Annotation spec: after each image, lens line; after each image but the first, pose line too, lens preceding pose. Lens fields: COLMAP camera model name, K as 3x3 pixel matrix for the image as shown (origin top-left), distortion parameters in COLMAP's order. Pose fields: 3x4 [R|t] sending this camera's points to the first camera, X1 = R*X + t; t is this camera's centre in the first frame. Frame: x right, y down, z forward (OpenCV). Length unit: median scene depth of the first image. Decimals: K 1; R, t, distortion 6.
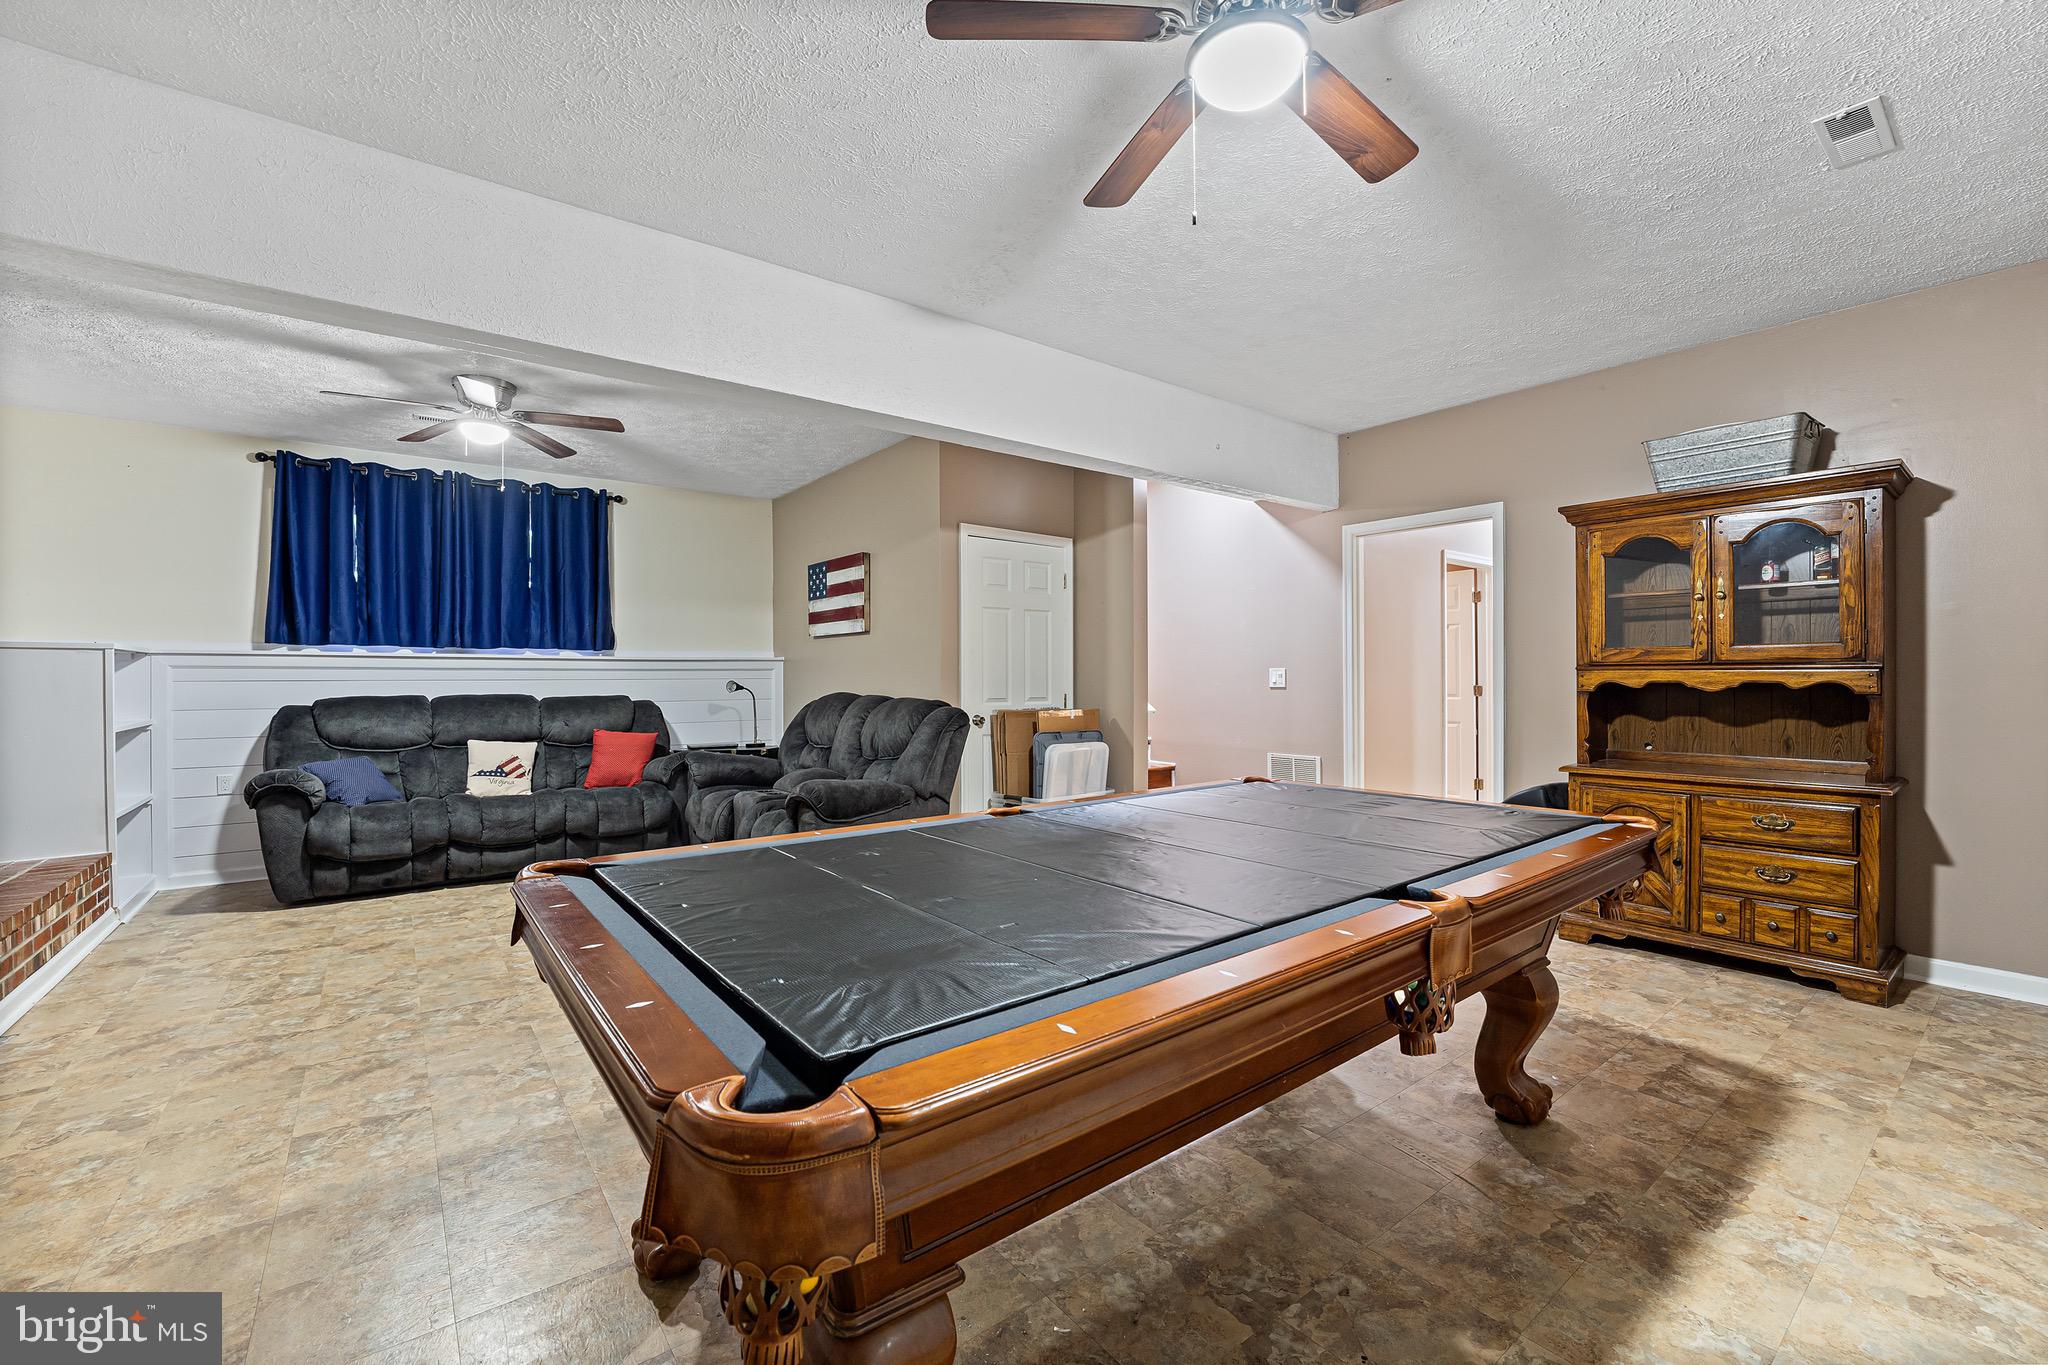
lens RADIAL K [[845.6, 0, 1030.5], [0, 845.6, 677.8], [0, 0, 1]] dist [-0.032983, 0.005239]
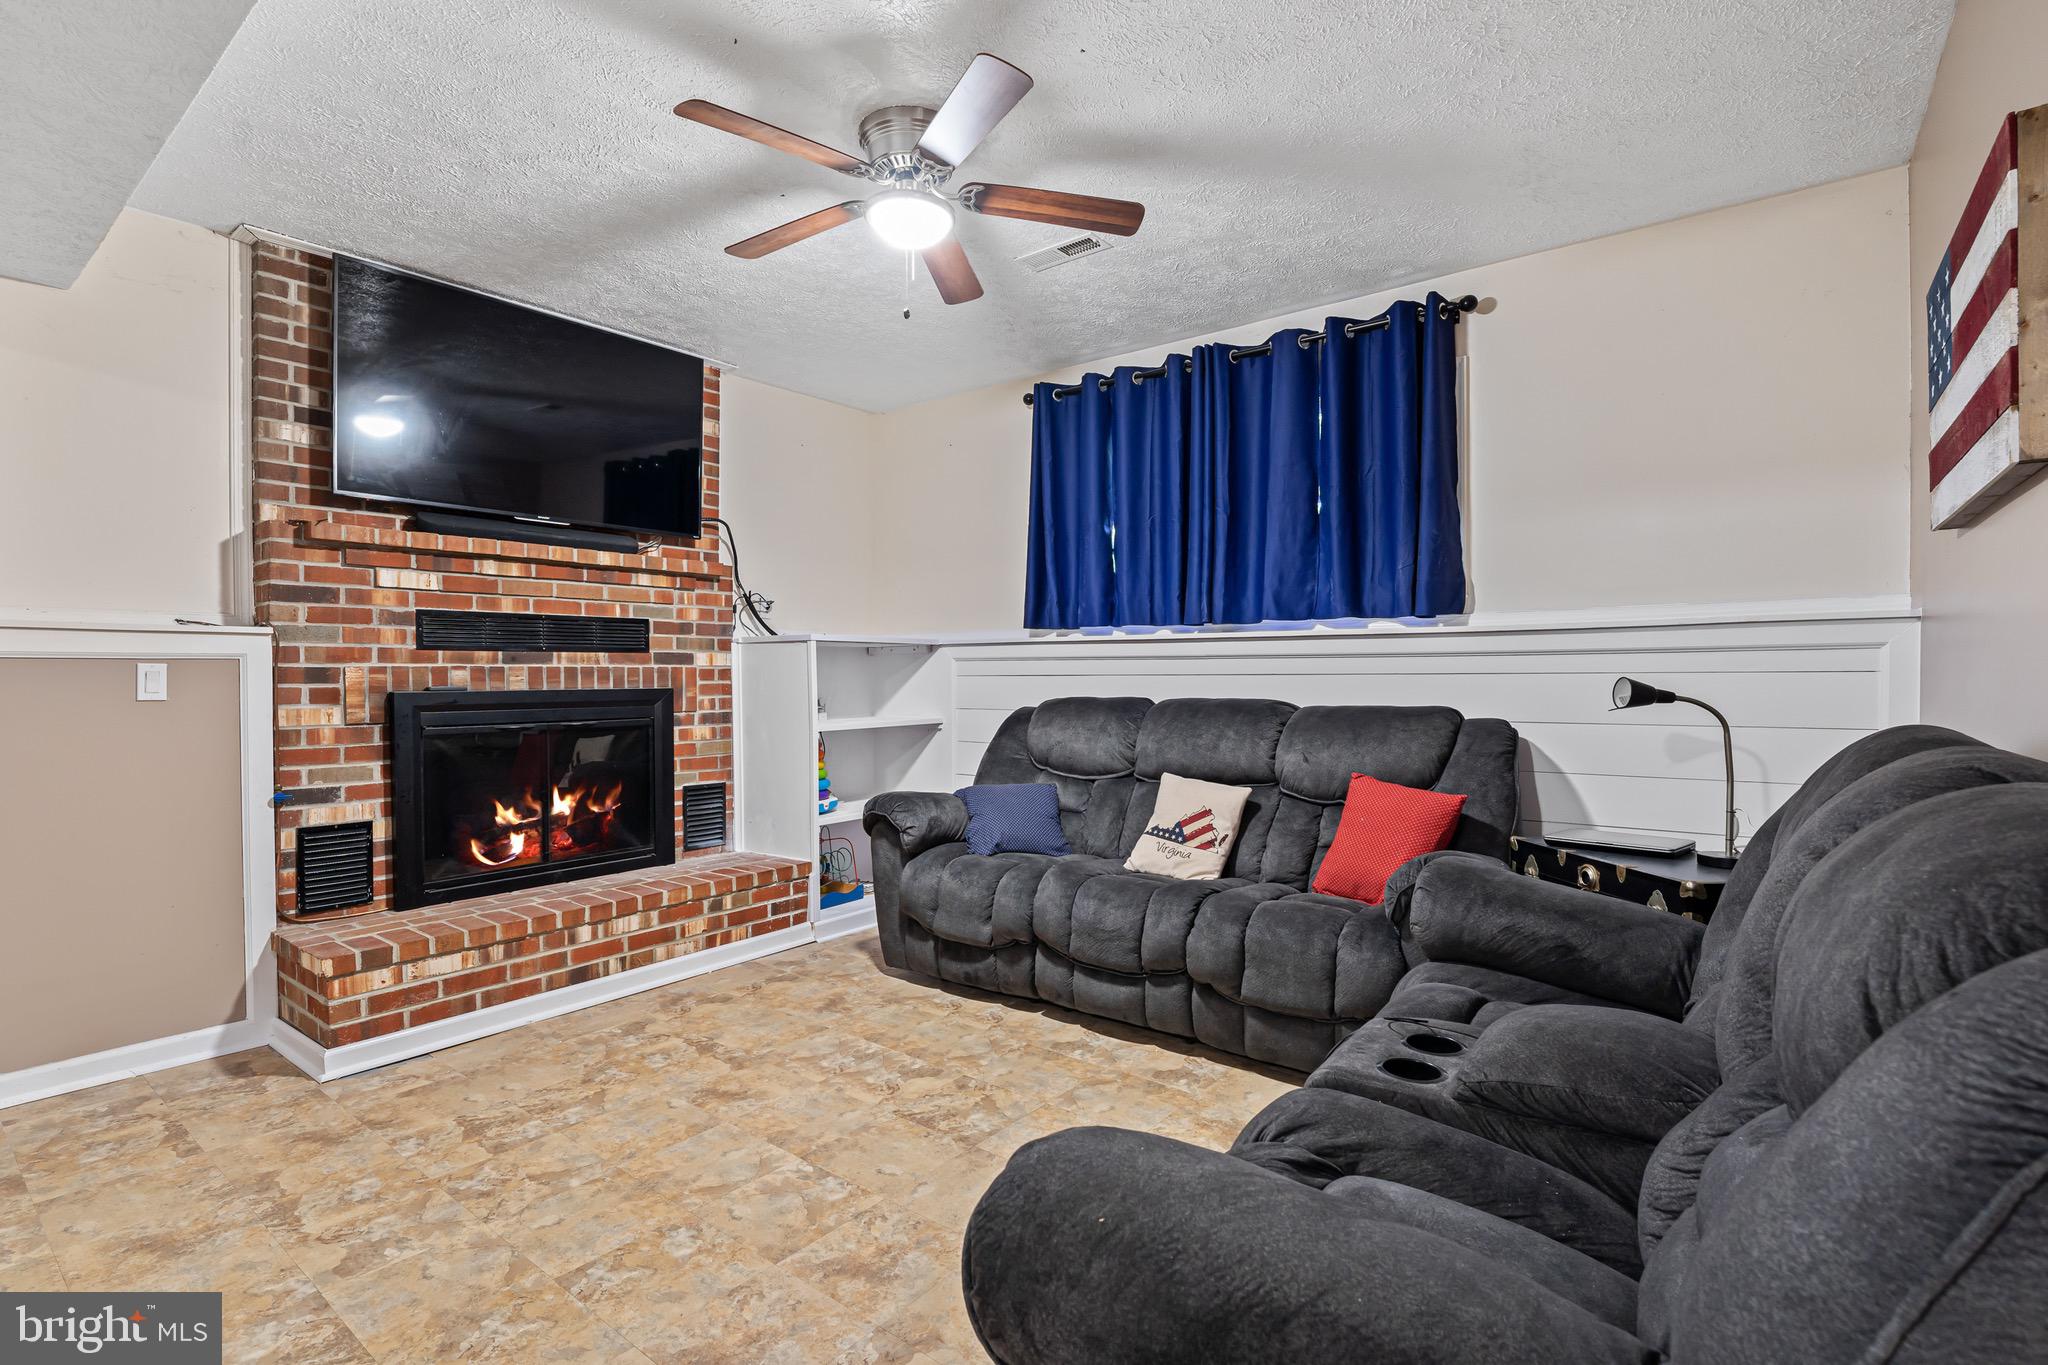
lens RADIAL K [[956.8, 0, 1024.0], [0, 956.8, 682.5], [0, 0, 1]] dist [-0.013049, -0.000577]
pose [[0.242877, 0.009785, -0.970008, -0.021441], [0.002533, 0.999939, 0.010721, 0.000743], [0.970054, -0.005061, 0.242837, 0.833517]]
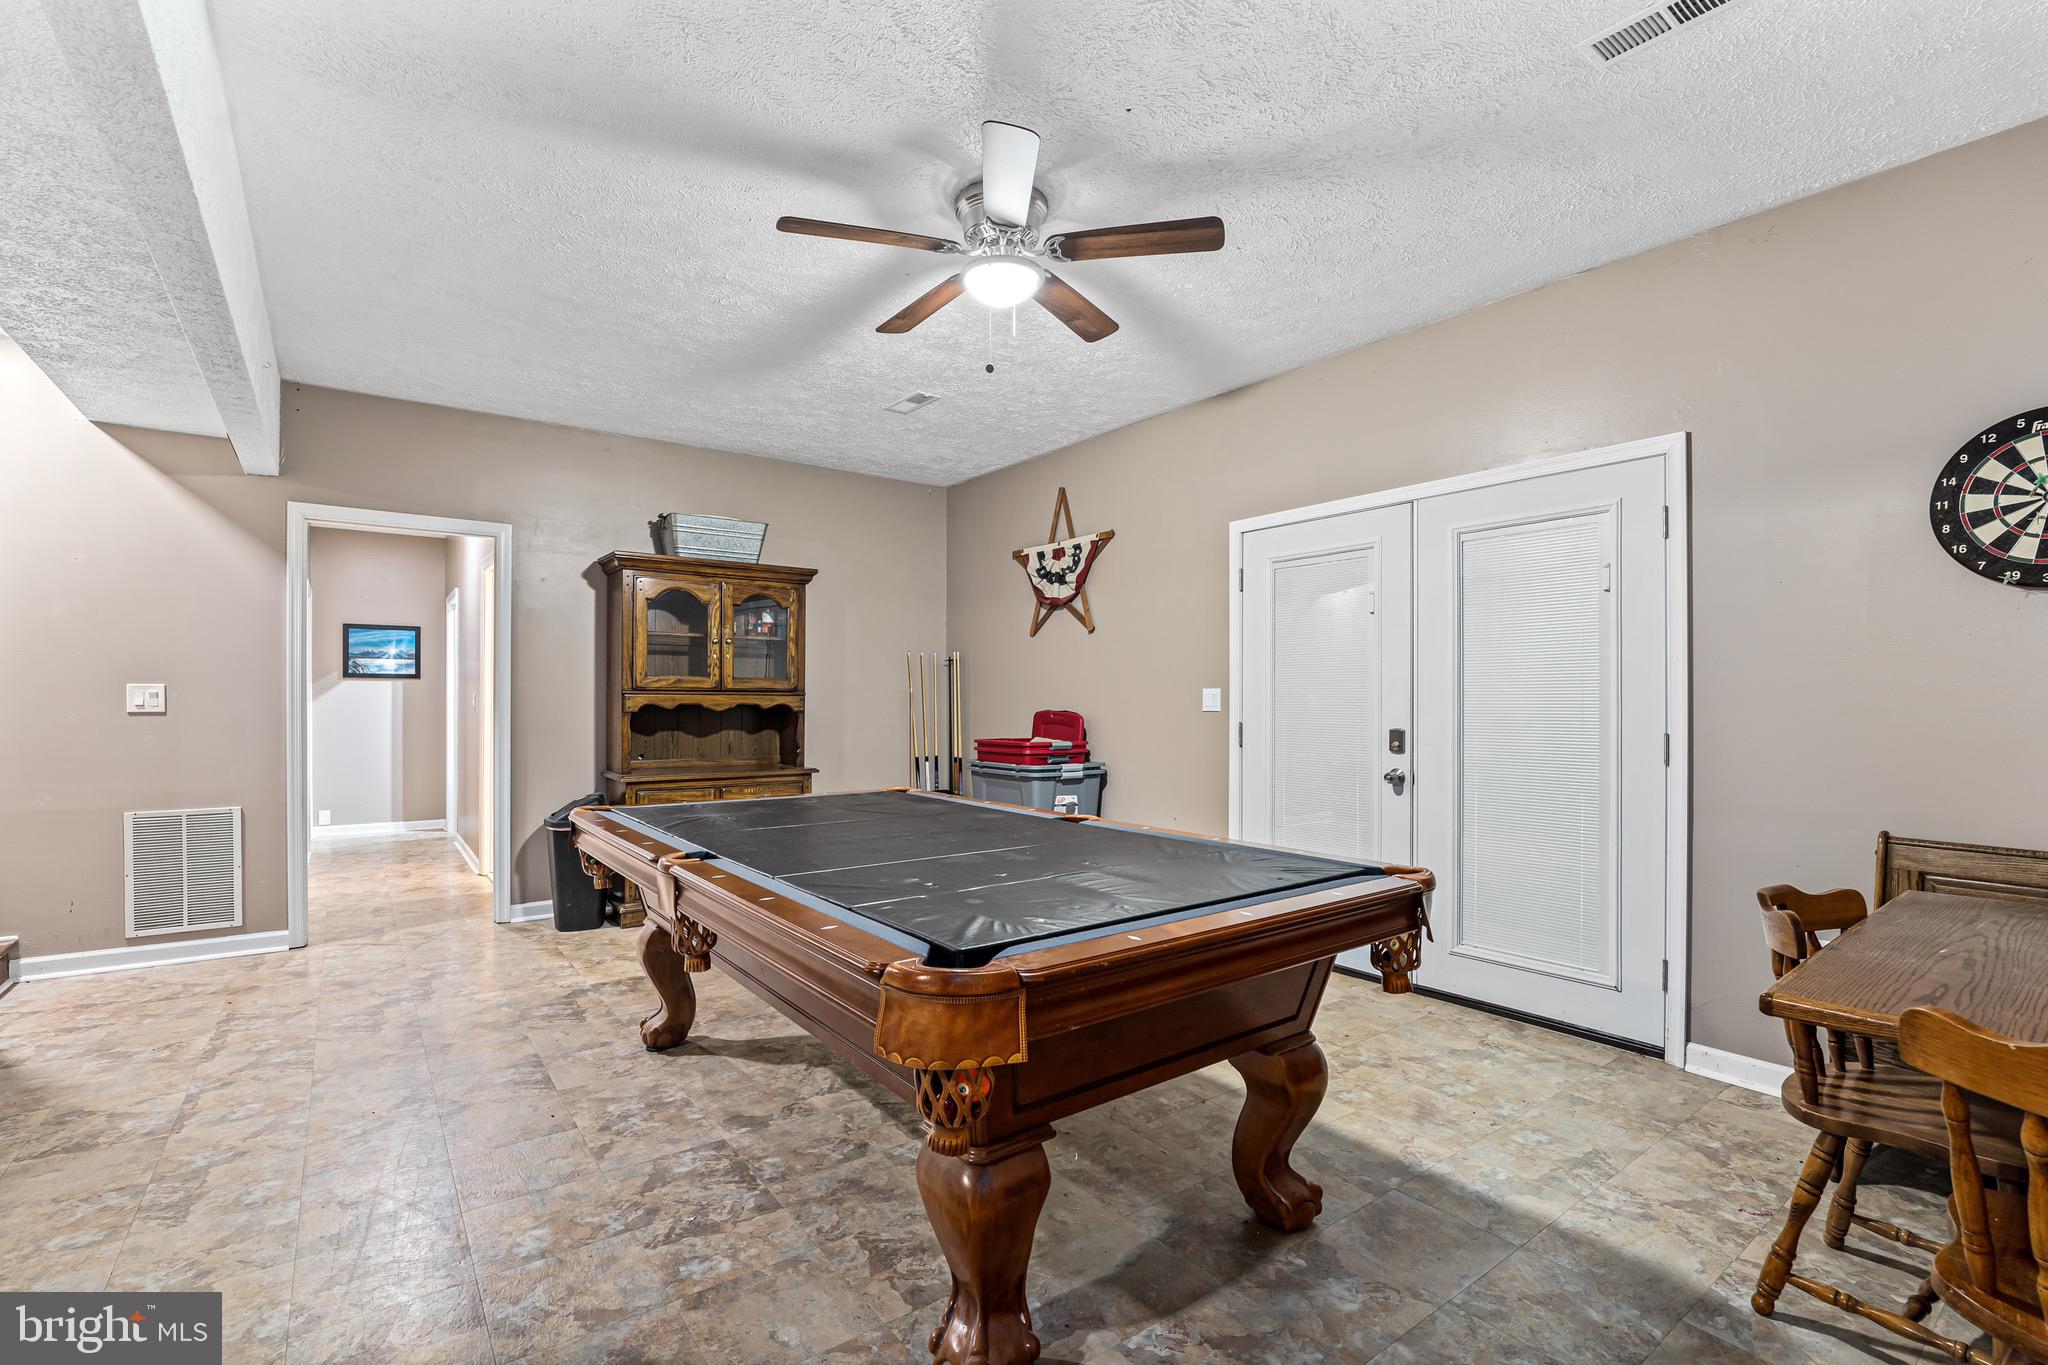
lens RADIAL K [[911.5, 0, 1039.2], [0, 911.5, 702.5], [0, 0, 1]] dist [-0.021131, 0.001282]
pose [[0.007625, 0.002624, 0.999967, -0.498025], [-0.002869, 0.999992, -0.002602, 0.003869], [-0.999967, -0.002849, 0.007632, 0.345922]]
